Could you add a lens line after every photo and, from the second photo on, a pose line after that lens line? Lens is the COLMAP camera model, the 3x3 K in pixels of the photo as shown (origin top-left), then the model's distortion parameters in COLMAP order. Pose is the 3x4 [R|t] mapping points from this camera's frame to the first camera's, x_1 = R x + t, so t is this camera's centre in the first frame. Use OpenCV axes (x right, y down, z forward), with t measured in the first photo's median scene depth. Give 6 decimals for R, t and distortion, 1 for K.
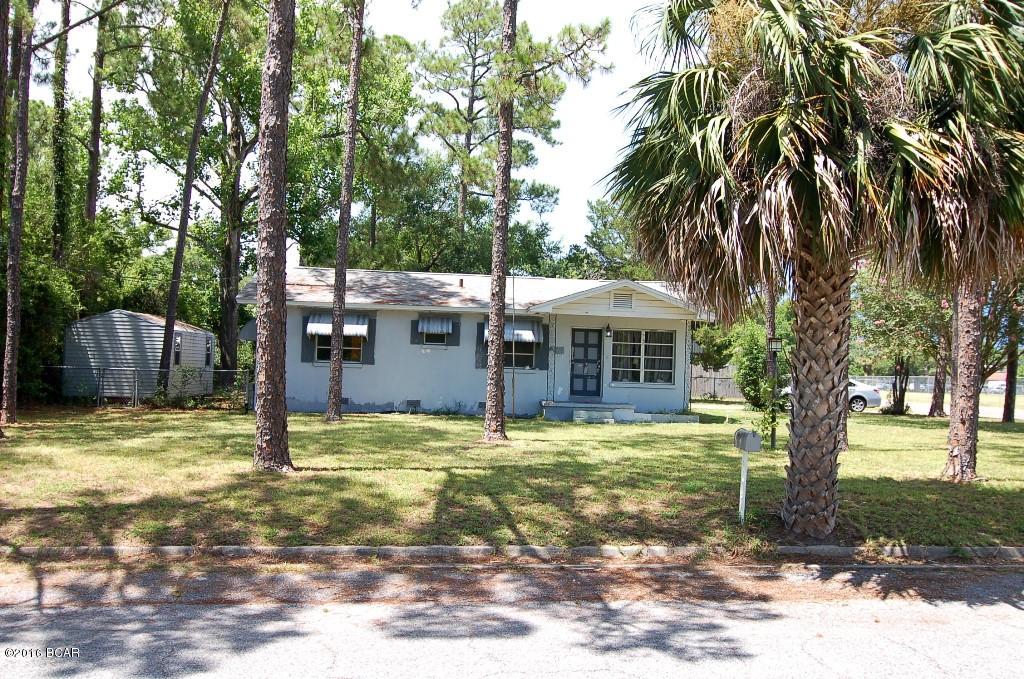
lens RADIAL K [[1014.6, 0, 518.3], [0, 1014.6, 343.0], [0, 0, 1]] dist [0.004081, 0.000000]
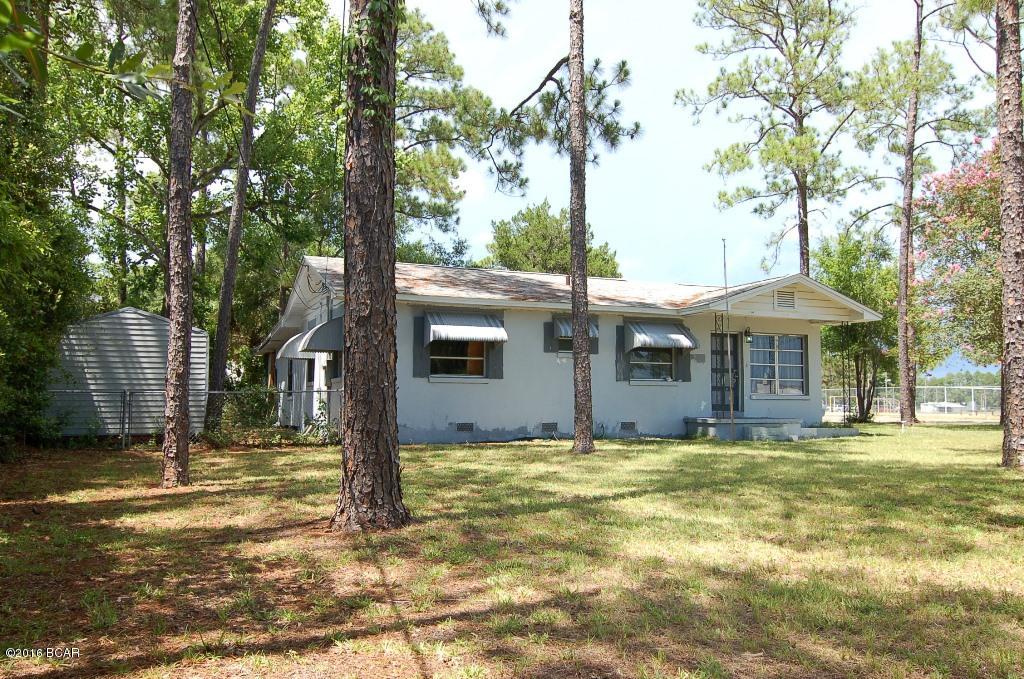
lens RADIAL K [[861.3, 0, 510.9], [0, 861.3, 337.5], [0, 0, 1]] dist [-0.000677, 0.004882]
pose [[0.943398, -0.003646, 0.331642, -0.354529], [0.018293, 0.998989, -0.041055, 0.016751], [-0.331157, 0.044798, 0.942512, 0.371379]]
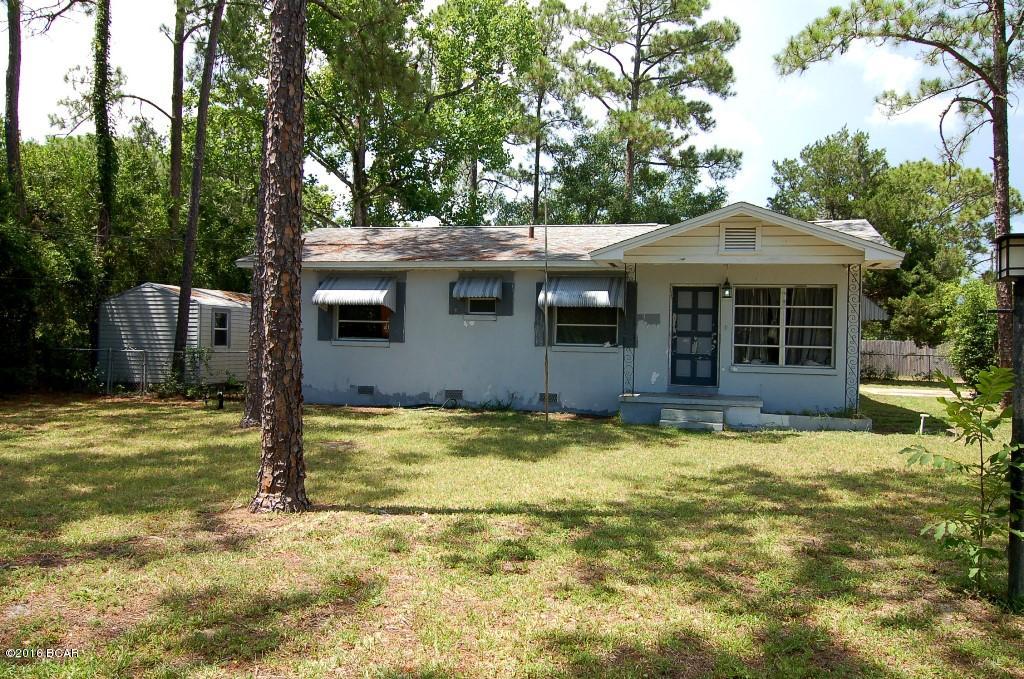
lens RADIAL K [[786.3, 0, 507.1], [0, 786.3, 342.7], [0, 0, 1]] dist [-0.004623, -0.009702]
pose [[0.948433, -0.010930, -0.316788, 0.116373], [0.016512, 0.999752, 0.014942, 0.013837], [0.316546, -0.019402, 0.948379, 0.466912]]
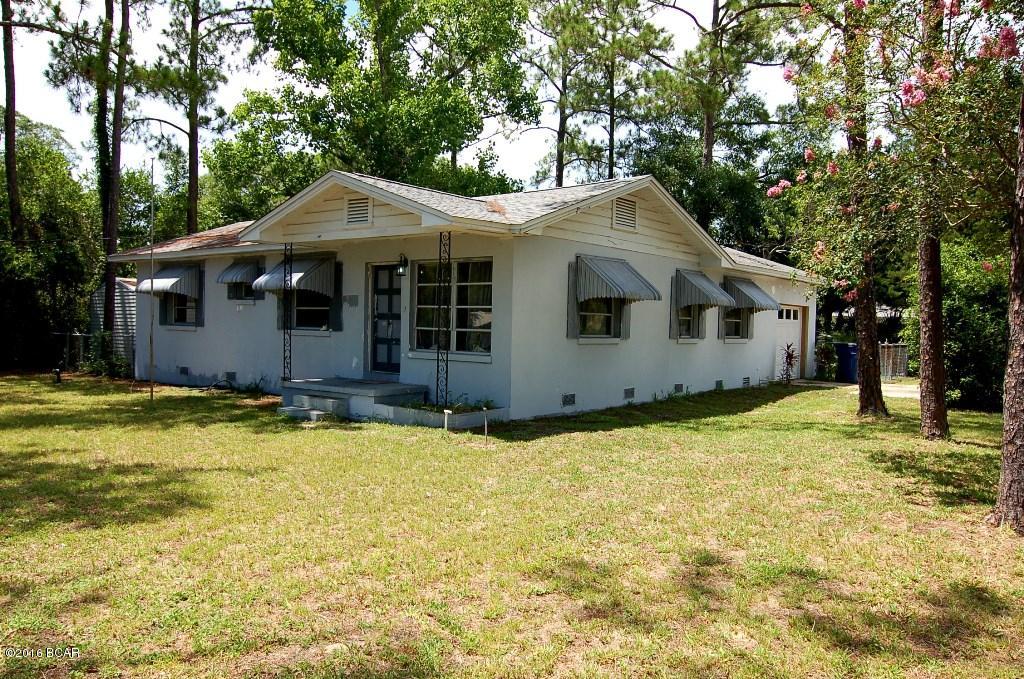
lens RADIAL K [[786.3, 0, 506.8], [0, 786.3, 339.0], [0, 0, 1]] dist [-0.004623, -0.009702]
pose [[0.732418, -0.004880, -0.680838, 0.459262], [0.023031, 0.999580, 0.017612, 0.025362], [0.680465, -0.028579, 0.732223, 0.703800]]
